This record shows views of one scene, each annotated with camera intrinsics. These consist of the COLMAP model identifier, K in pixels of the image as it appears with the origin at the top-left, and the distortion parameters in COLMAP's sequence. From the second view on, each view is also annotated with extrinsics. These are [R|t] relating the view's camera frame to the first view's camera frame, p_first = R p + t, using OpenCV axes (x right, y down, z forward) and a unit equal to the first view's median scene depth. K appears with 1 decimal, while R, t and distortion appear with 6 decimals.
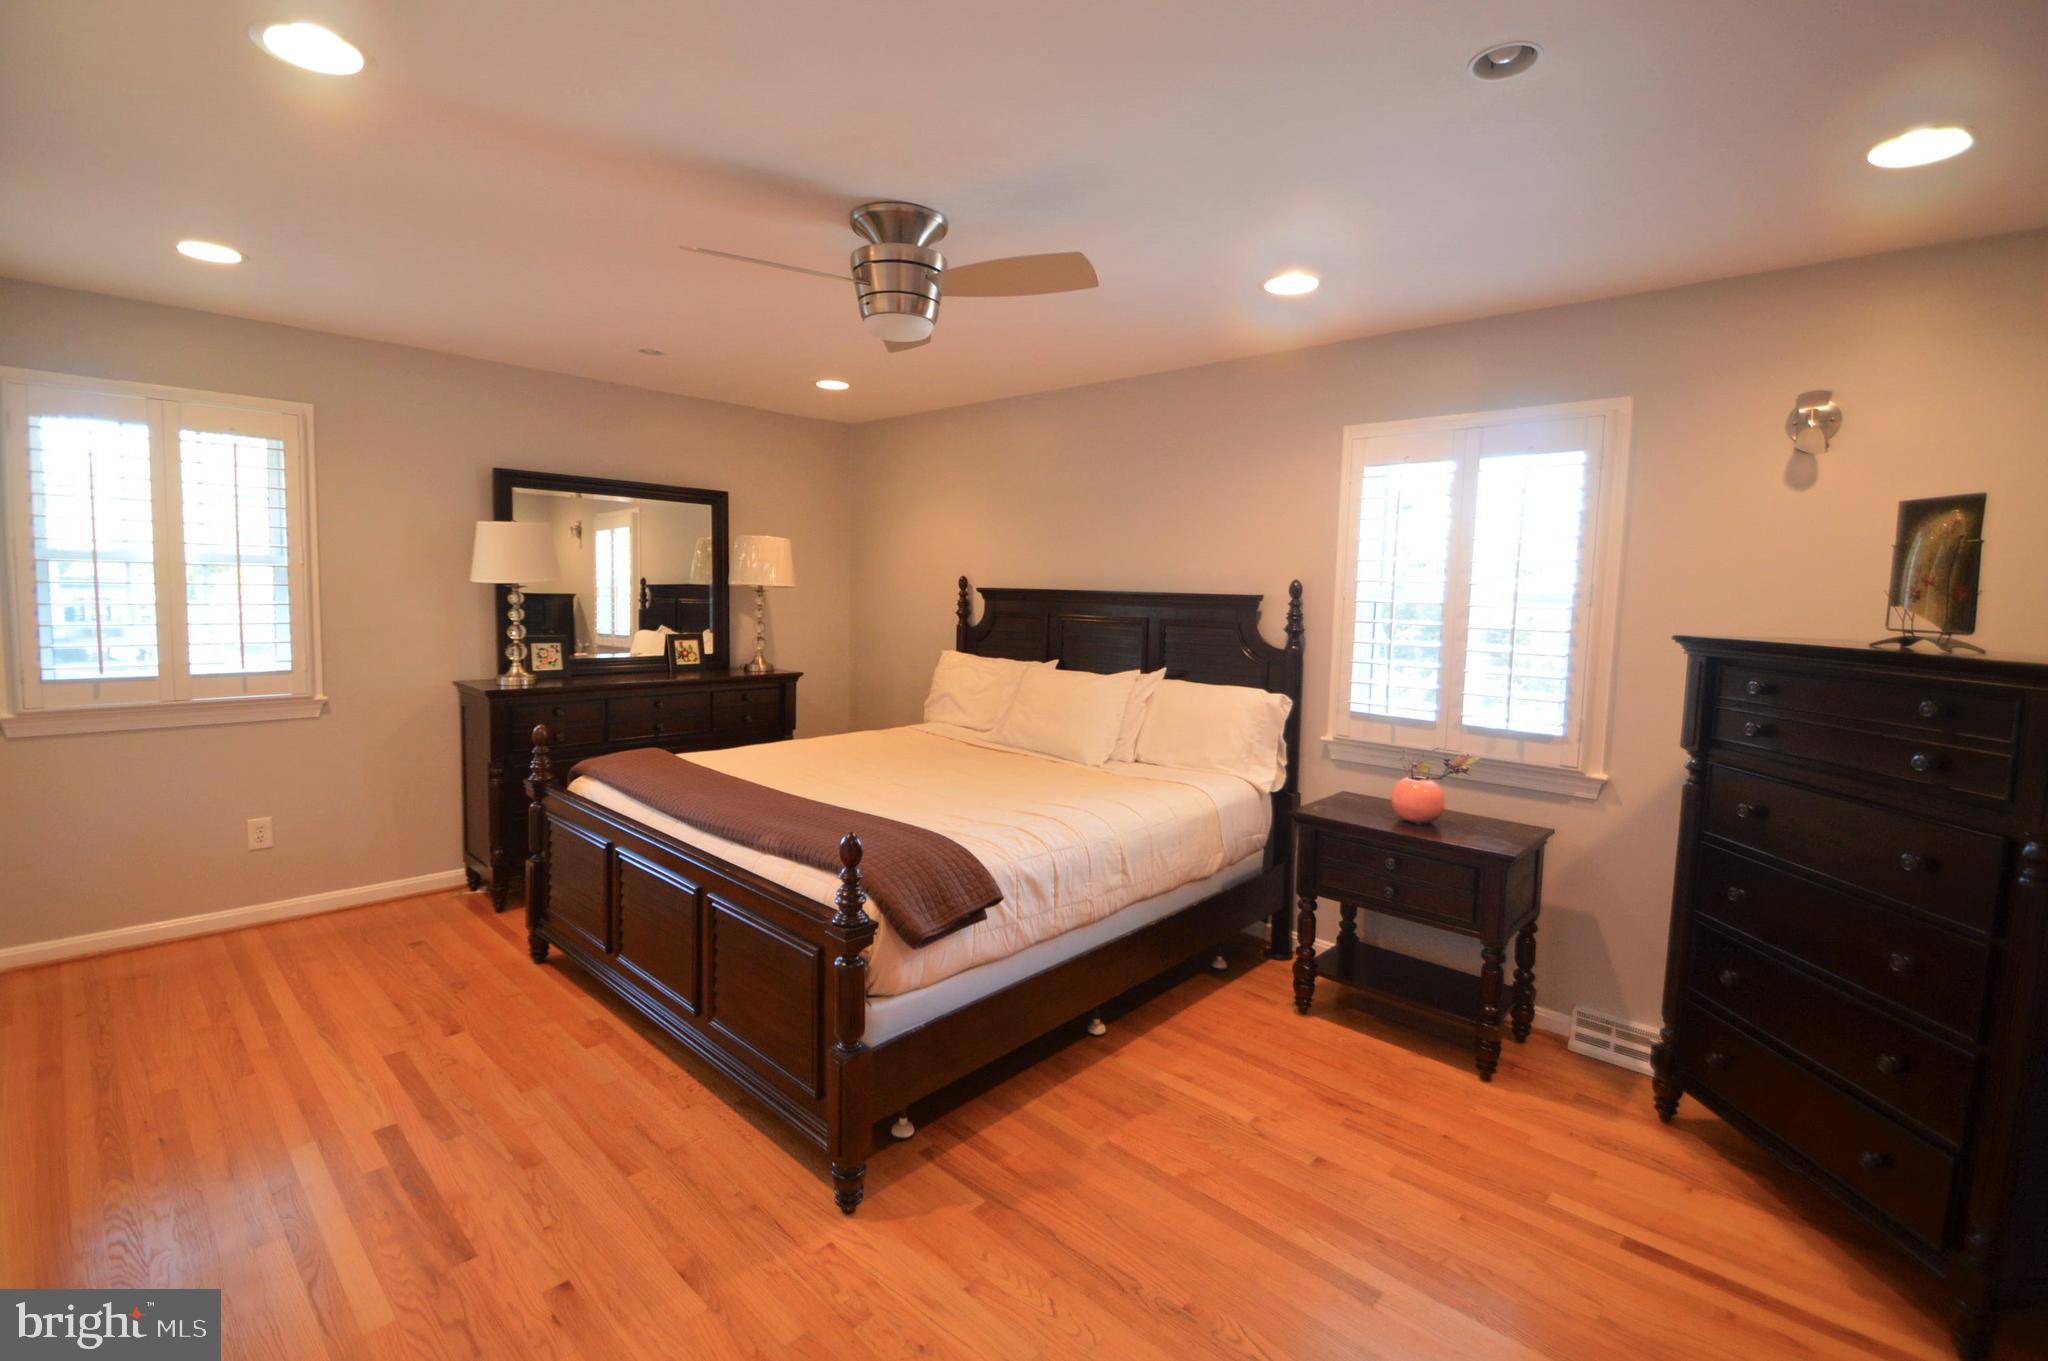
lens RADIAL K [[914.4, 0, 1024.7], [0, 914.4, 661.8], [0, 0, 1]] dist [0.017964, -0.017473]
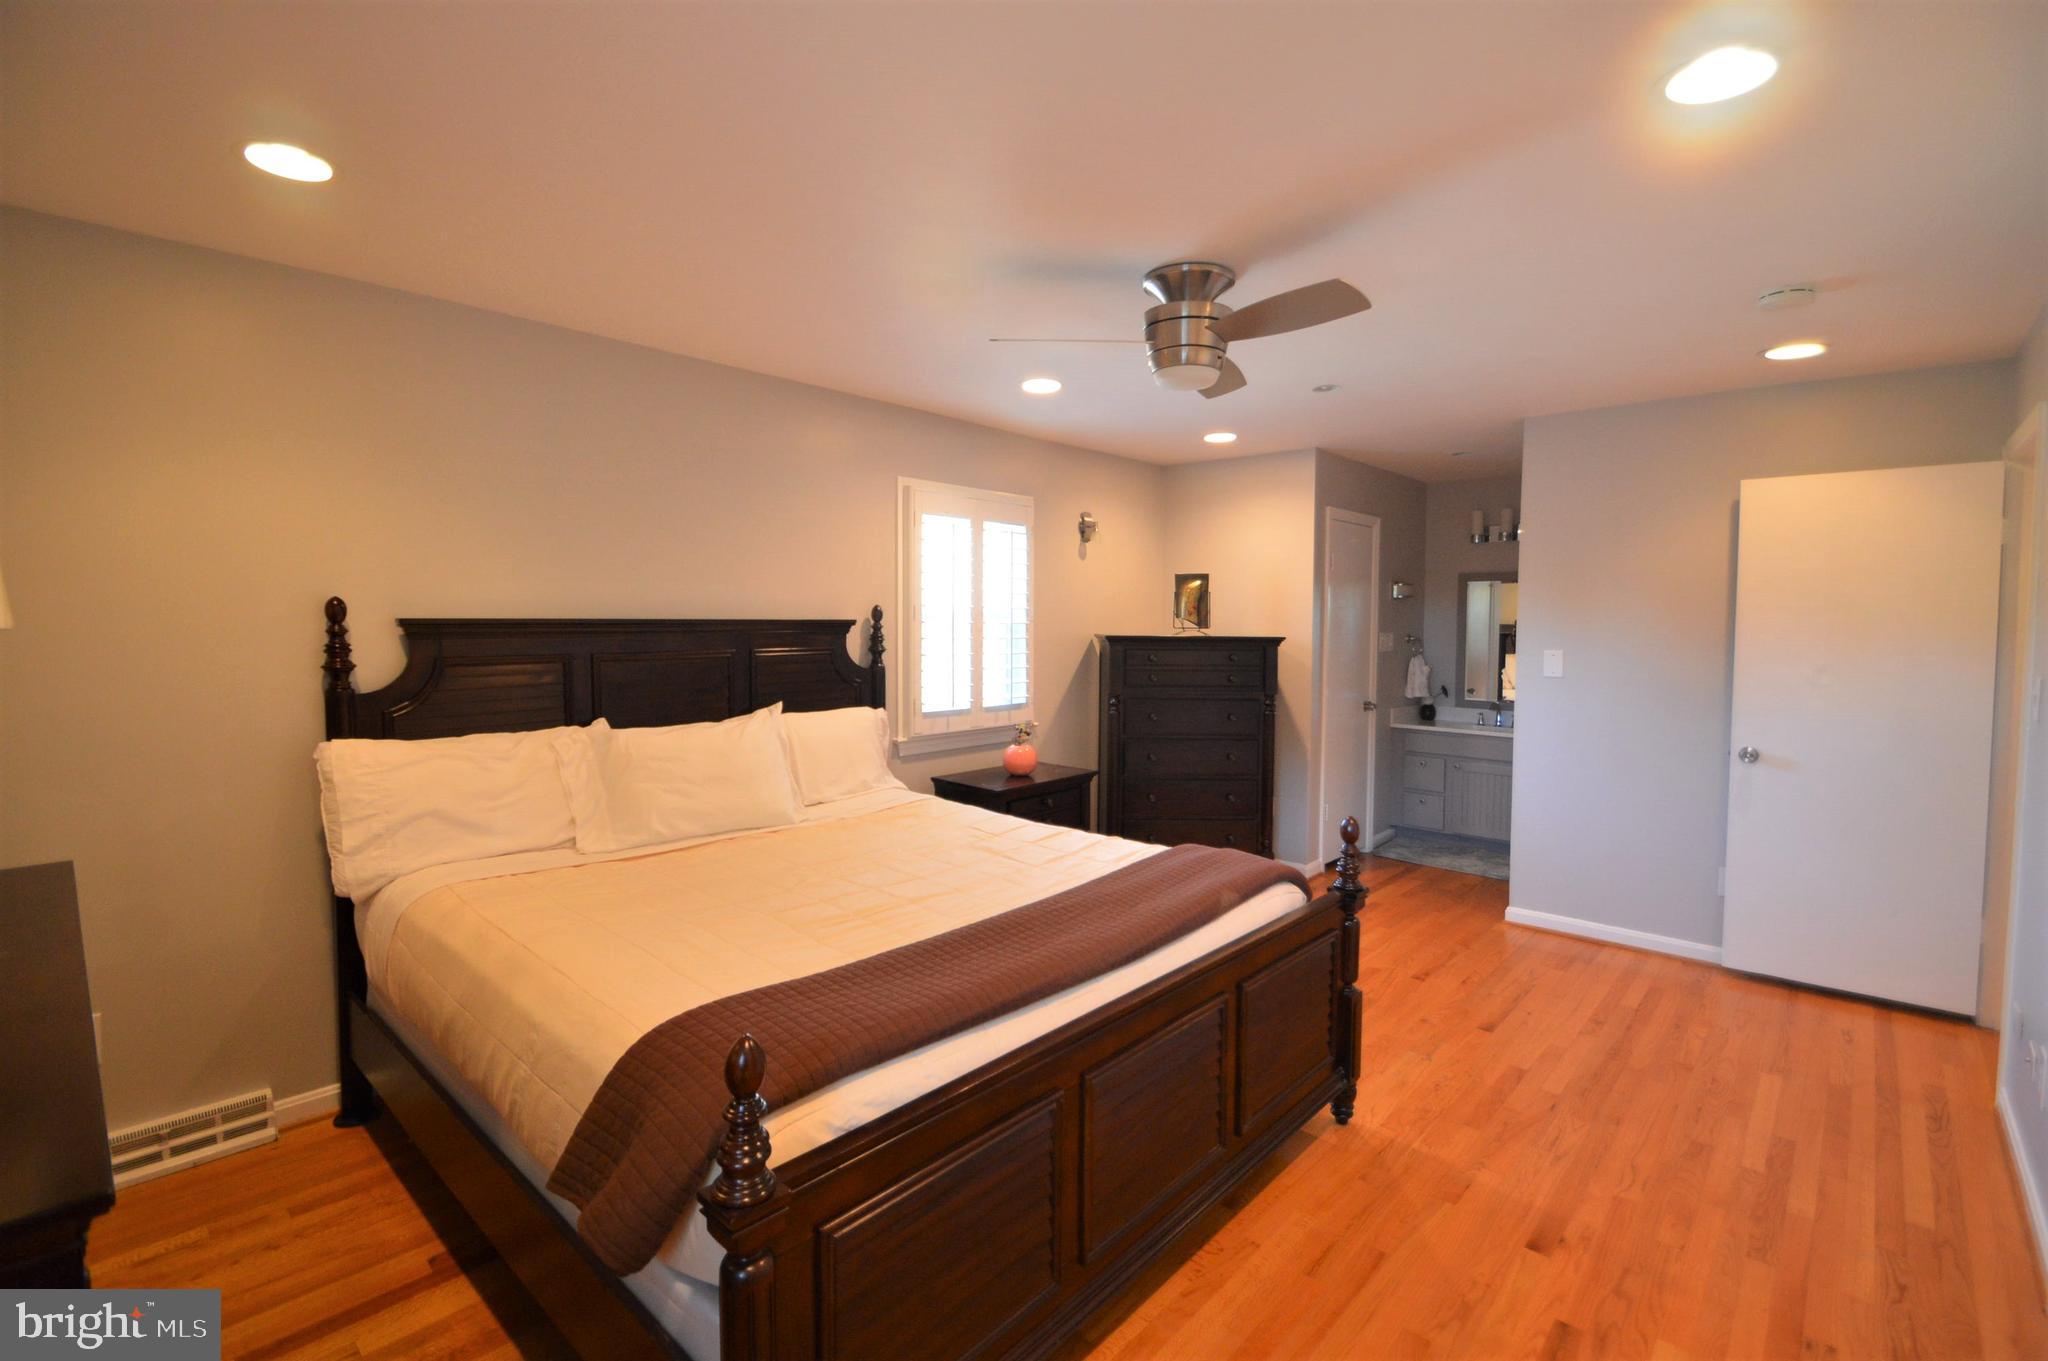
lens RADIAL K [[914.4, 0, 1024.7], [0, 914.4, 661.8], [0, 0, 1]] dist [0.017964, -0.017473]
pose [[-0.013397, -0.069271, 0.997508, -0.937470], [0.079003, 0.994405, 0.070117, -0.096146], [-0.996784, 0.079745, -0.007849, 0.941386]]
